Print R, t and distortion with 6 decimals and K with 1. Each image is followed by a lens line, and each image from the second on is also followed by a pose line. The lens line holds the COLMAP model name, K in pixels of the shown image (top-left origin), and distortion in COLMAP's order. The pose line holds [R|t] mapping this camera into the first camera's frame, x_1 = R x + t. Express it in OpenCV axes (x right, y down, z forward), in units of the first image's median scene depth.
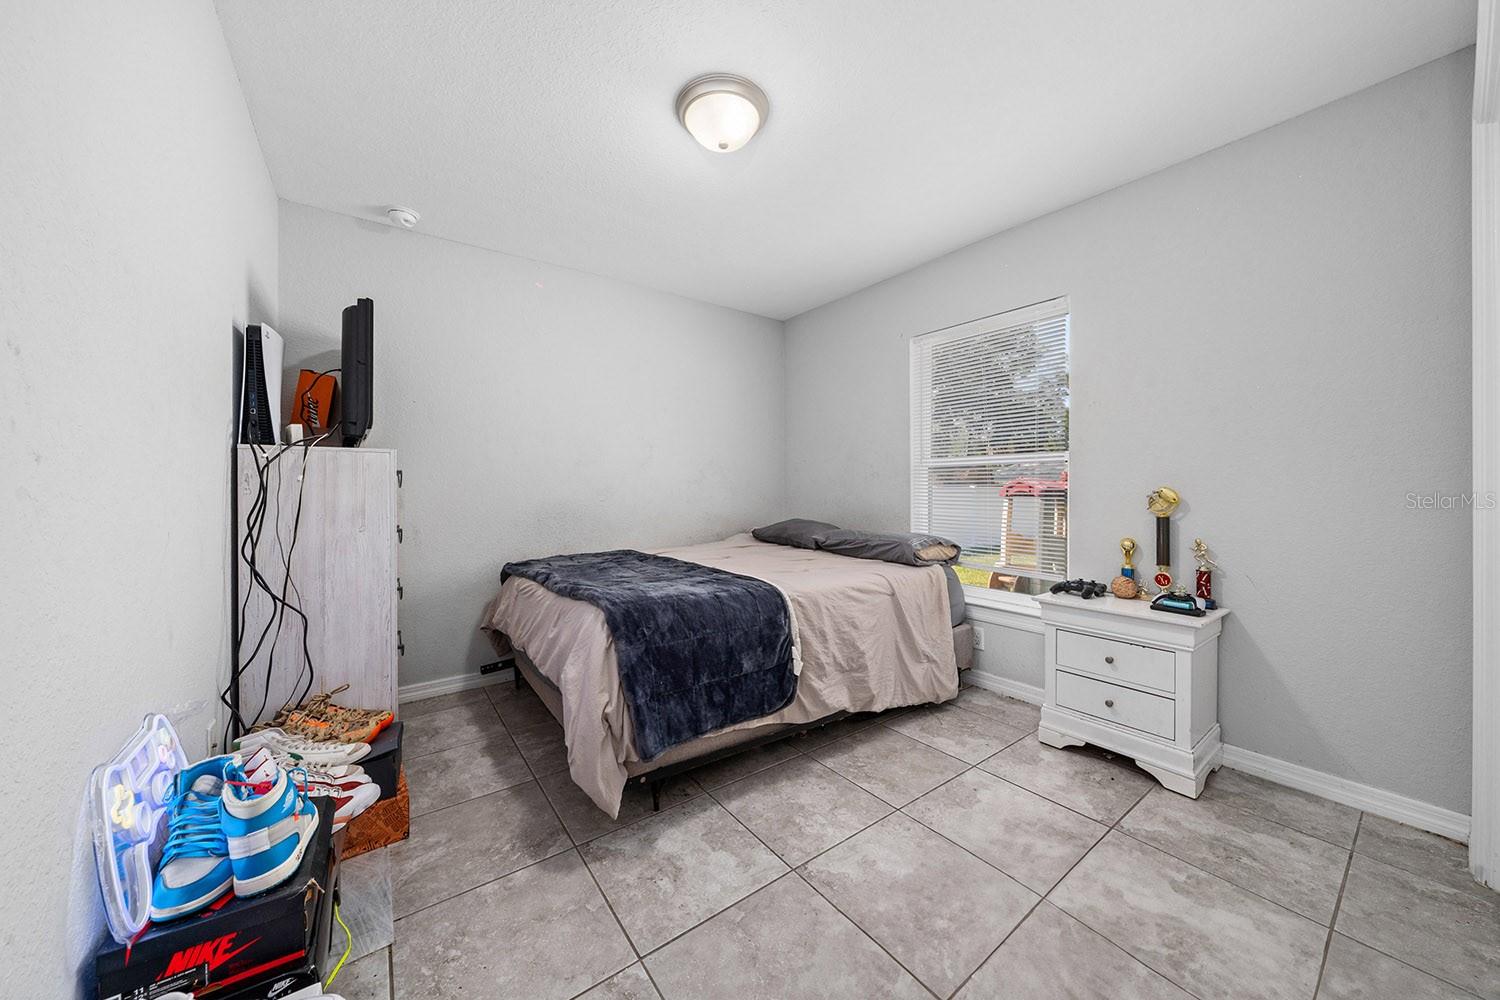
lens RADIAL K [[518.5, 0, 746.8], [0, 518.5, 500.7], [0, 0, 1]] dist [-0.028786, 0.006639]
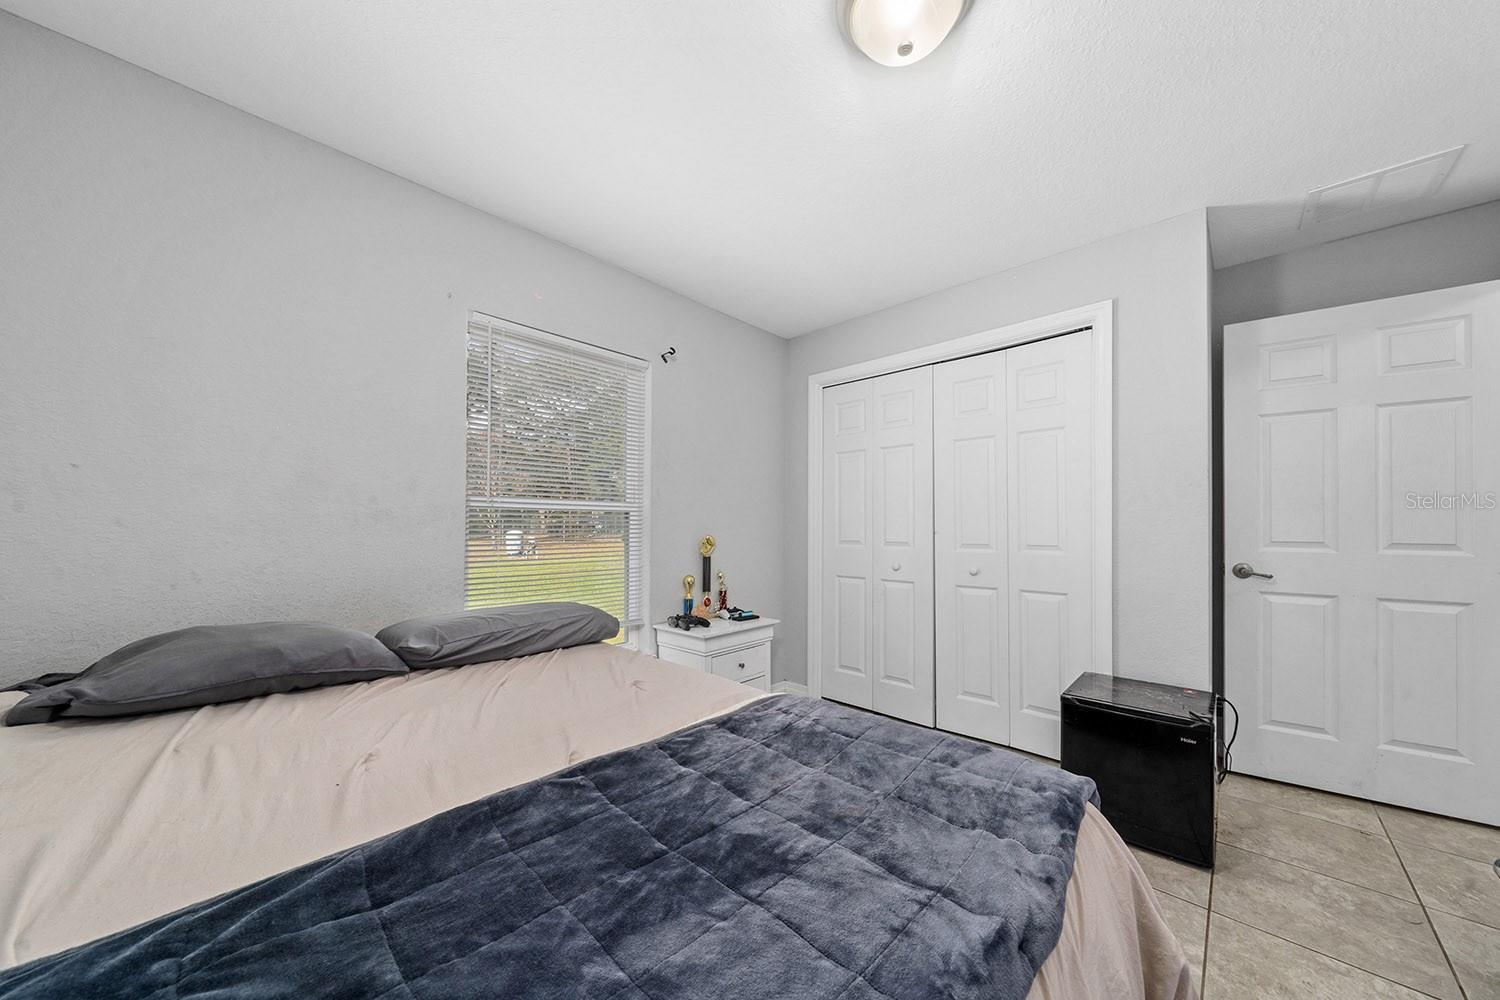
lens RADIAL K [[518.5, 0, 746.8], [0, 518.5, 500.7], [0, 0, 1]] dist [-0.028786, 0.006639]
pose [[-0.183075, 0.025199, 0.982776, -0.589962], [0.000291, 0.999673, -0.025578, -0.082427], [-0.983099, -0.004396, -0.183022, 1.121207]]
